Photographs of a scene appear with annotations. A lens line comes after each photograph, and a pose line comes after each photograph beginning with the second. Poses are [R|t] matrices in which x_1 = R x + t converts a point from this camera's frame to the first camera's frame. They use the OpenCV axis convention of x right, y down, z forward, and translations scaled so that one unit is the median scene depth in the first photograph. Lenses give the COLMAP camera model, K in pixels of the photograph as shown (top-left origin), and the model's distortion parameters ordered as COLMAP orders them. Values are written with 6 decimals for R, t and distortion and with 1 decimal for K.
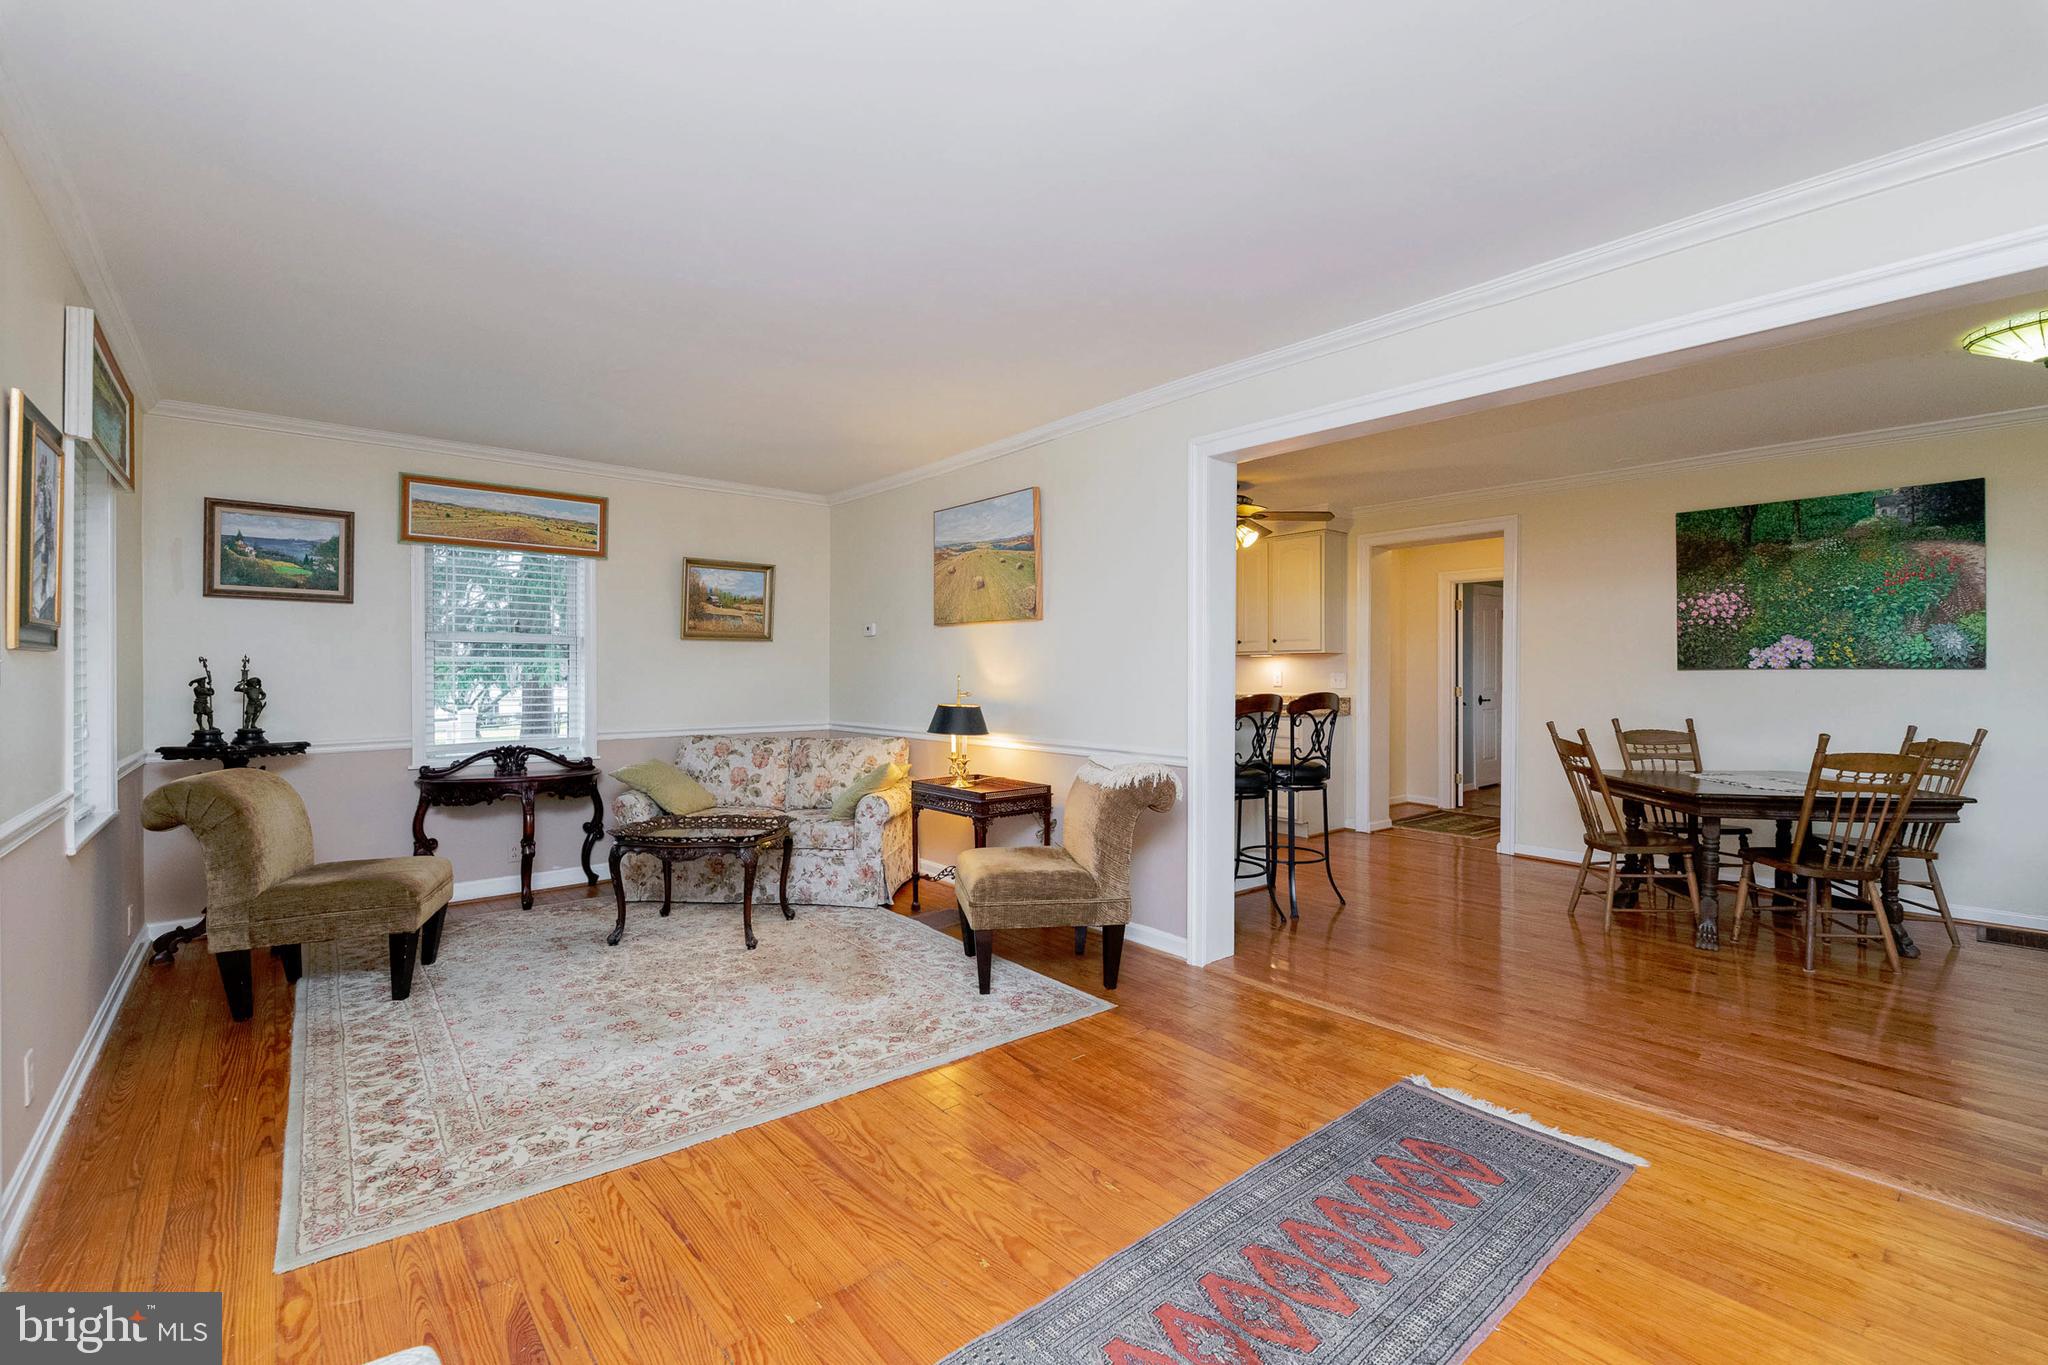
lens RADIAL K [[882.3, 0, 1024.1], [0, 882.3, 672.6], [0, 0, 1]] dist [0.012208, -0.007147]
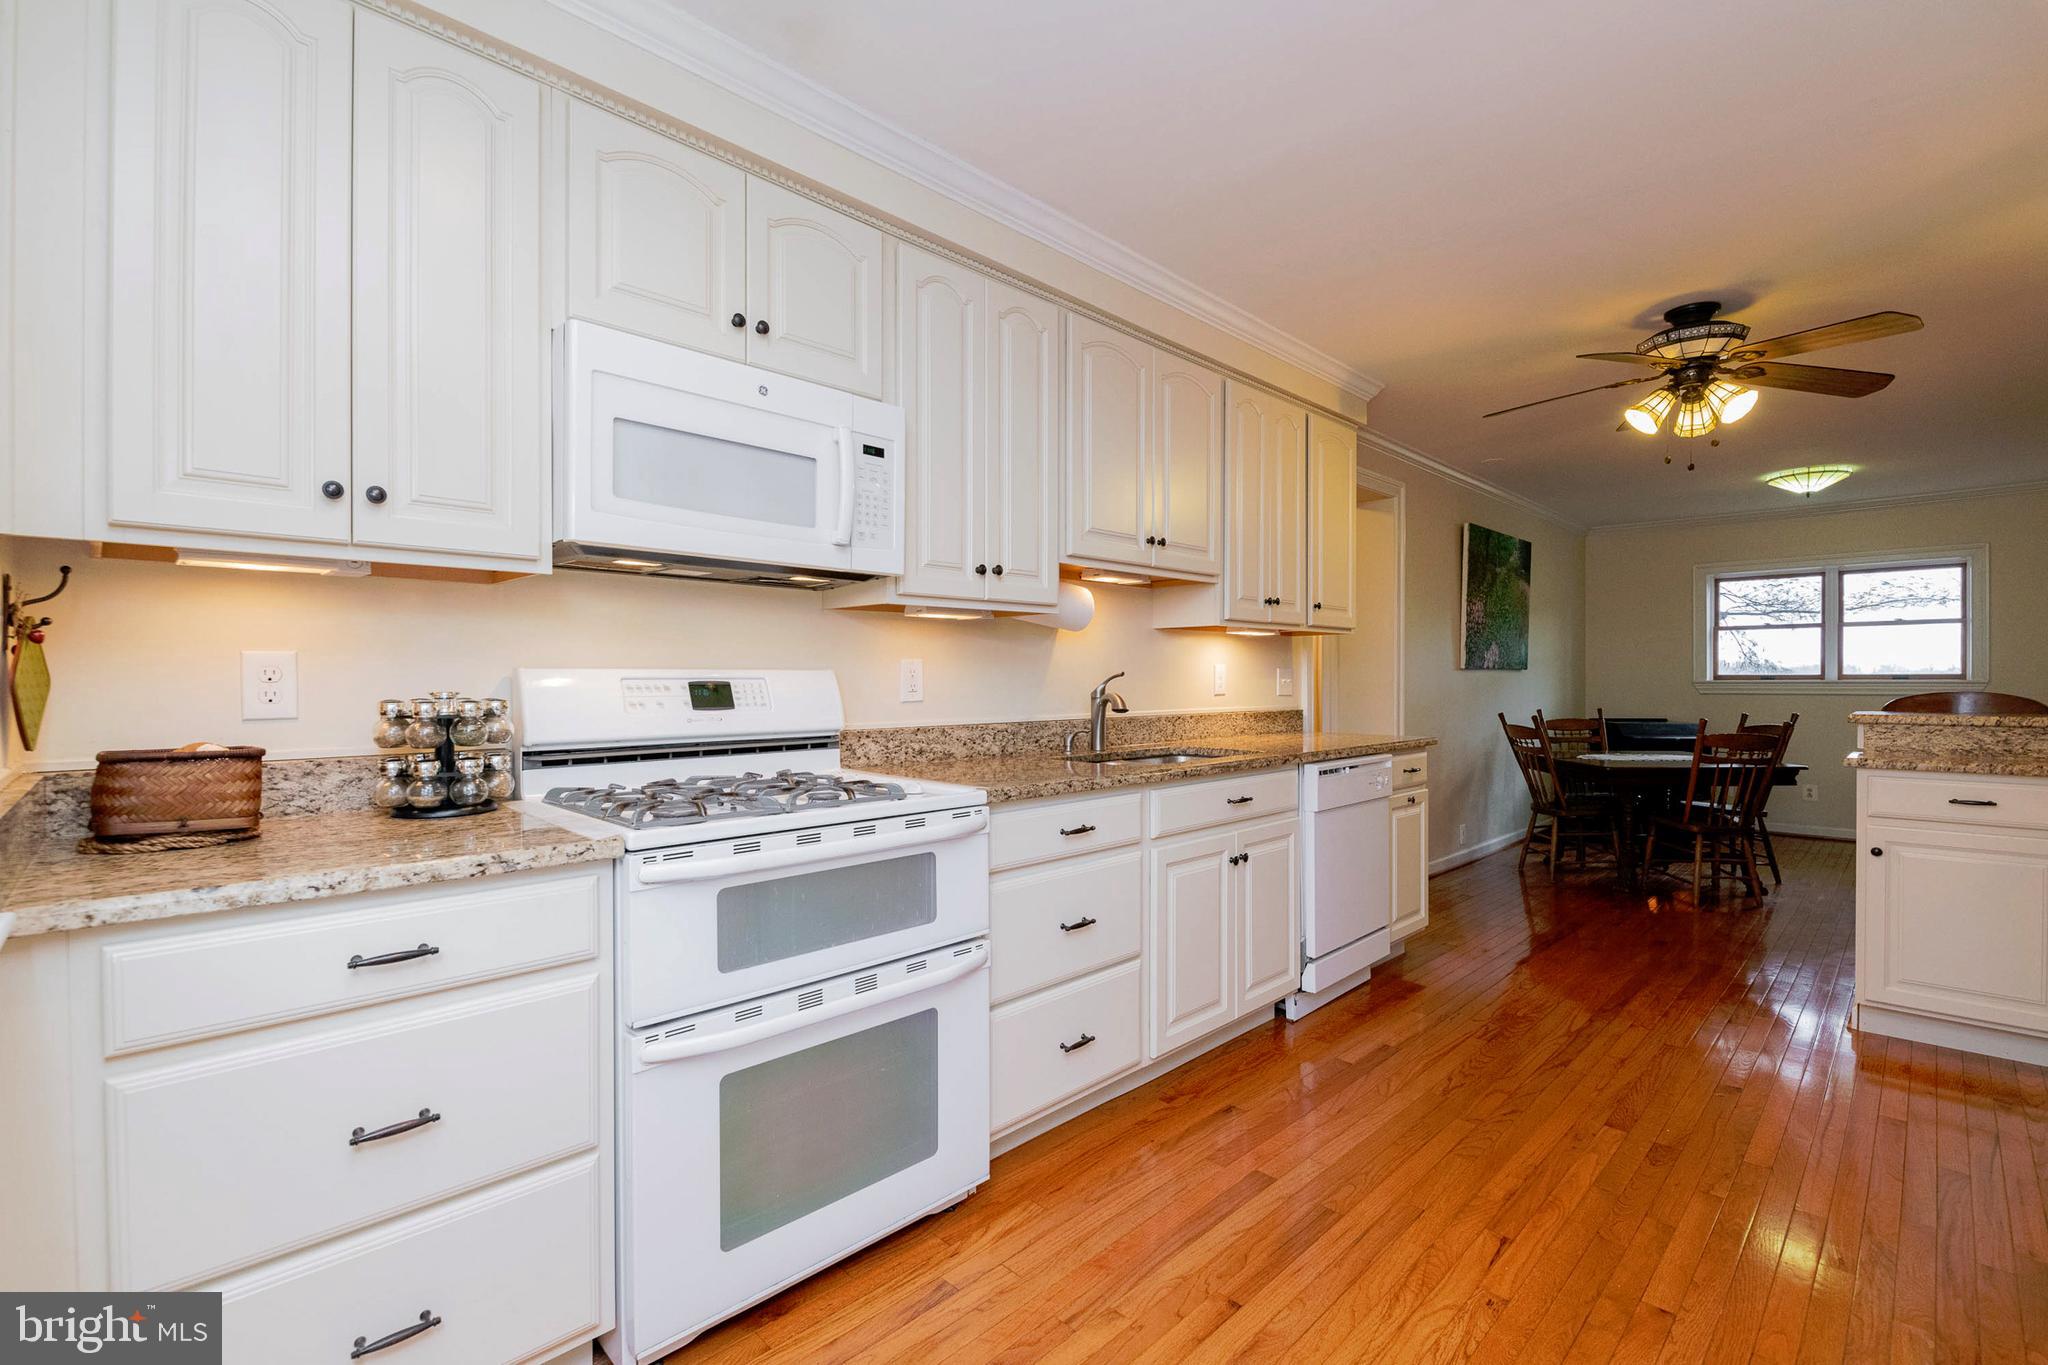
lens RADIAL K [[920.0, 0, 1003.6], [0, 920.0, 684.9], [0, 0, 1]] dist [-0.000912, -0.000565]
pose [[-0.071205, -0.006720, 0.997439, -0.361429], [0.001363, 0.999976, 0.006834, 0.008626], [-0.997461, 0.001846, -0.071195, 1.788321]]
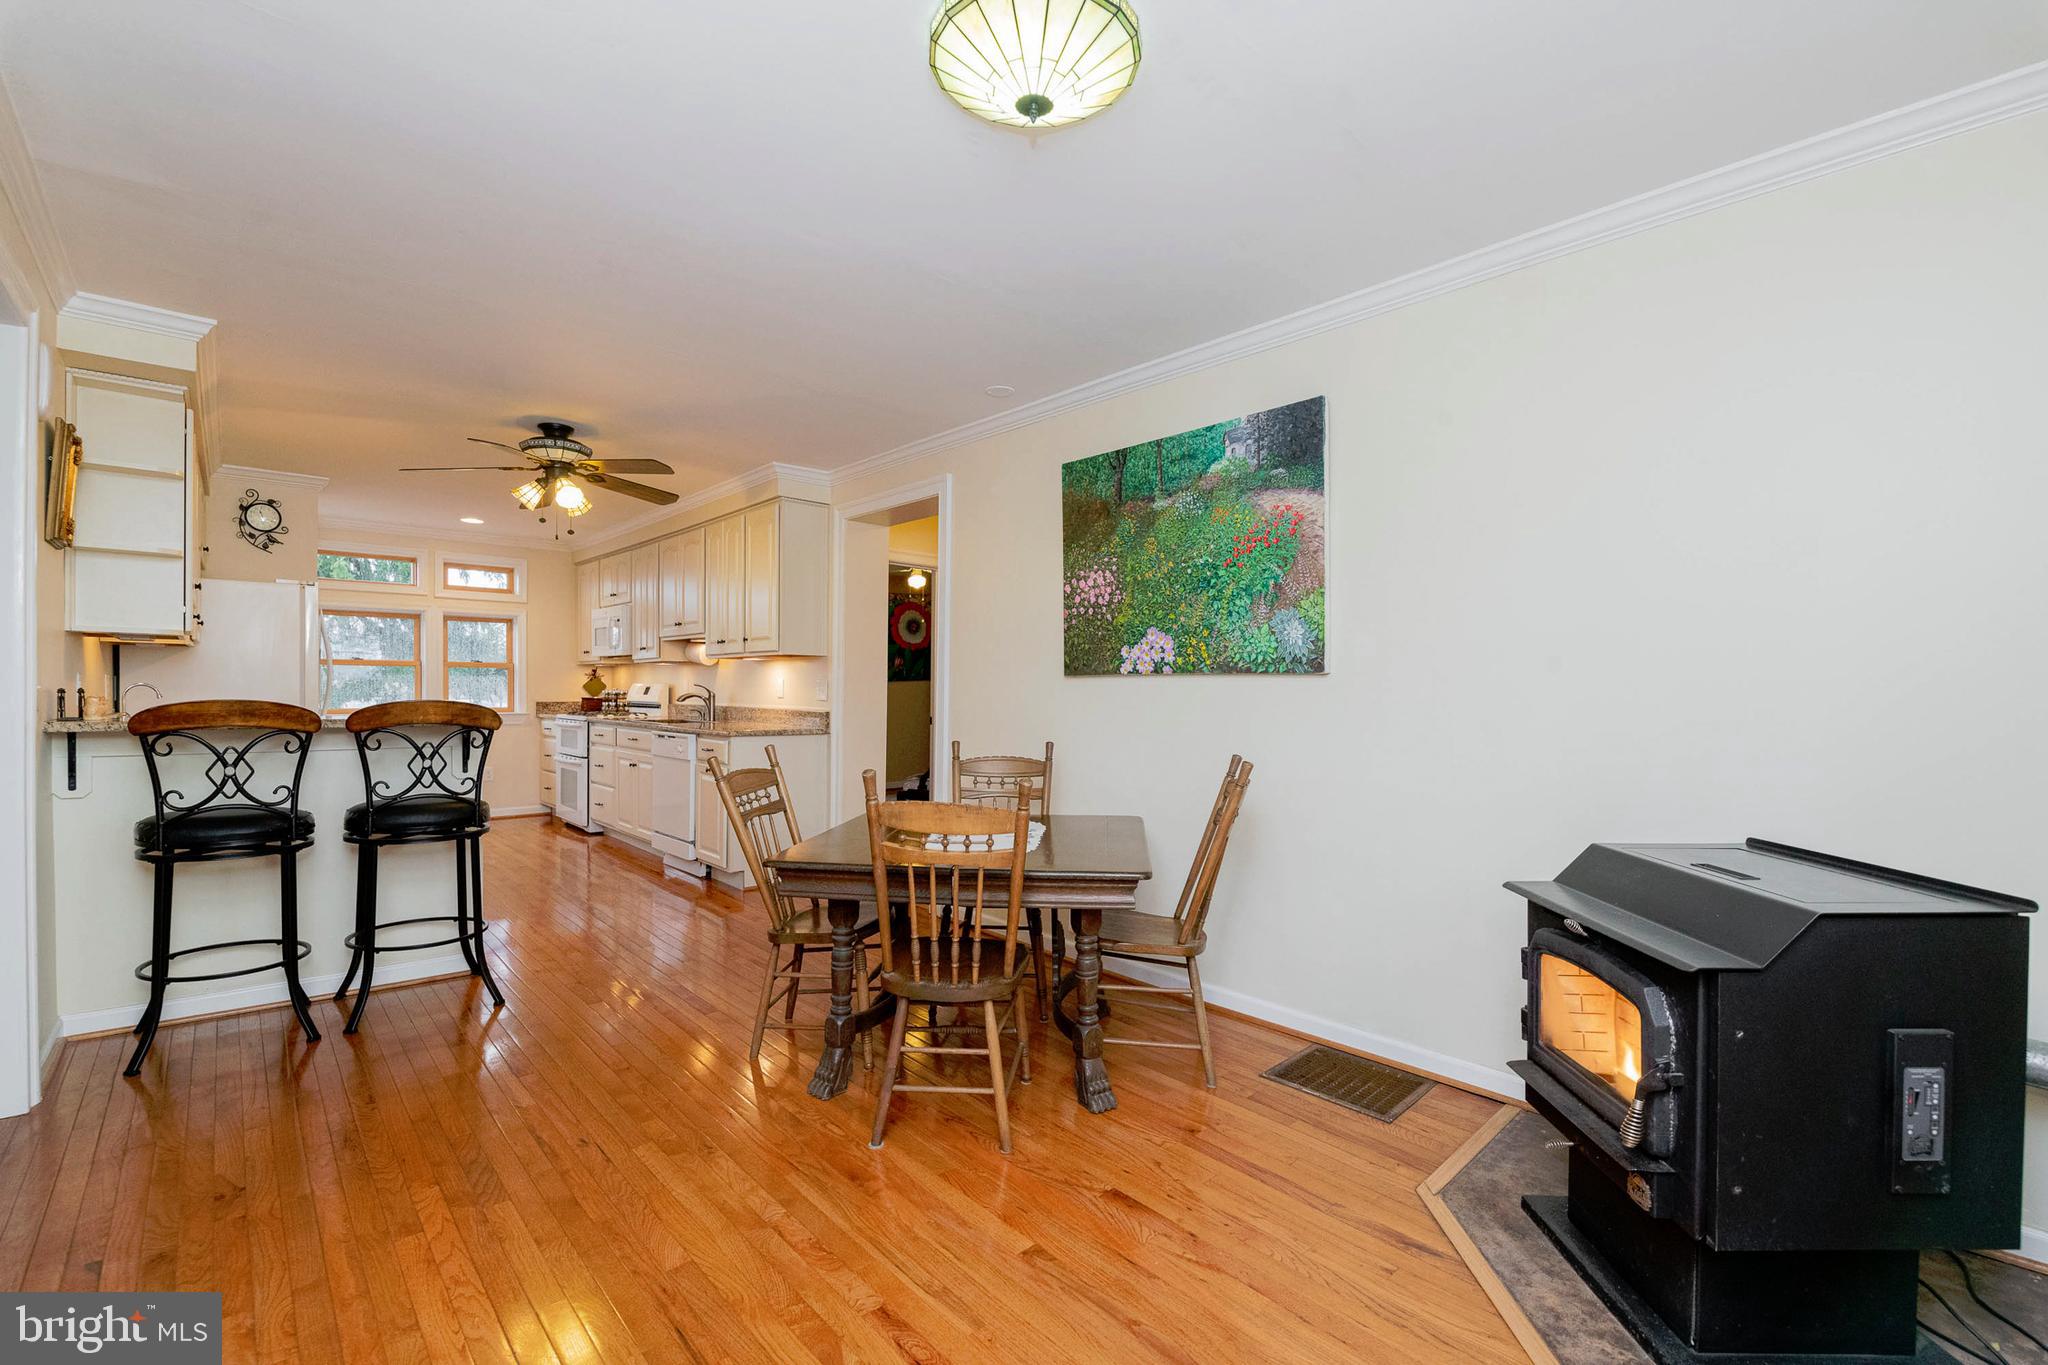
lens RADIAL K [[886.4, 0, 1031.7], [0, 886.4, 696.1], [0, 0, 1]] dist [-0.002090, -0.000725]
pose [[0.999196, 0.009381, 0.038967, 0.745135], [-0.009652, 0.999930, 0.006779, 0.009569], [-0.038901, -0.007150, 0.999217, 0.286518]]
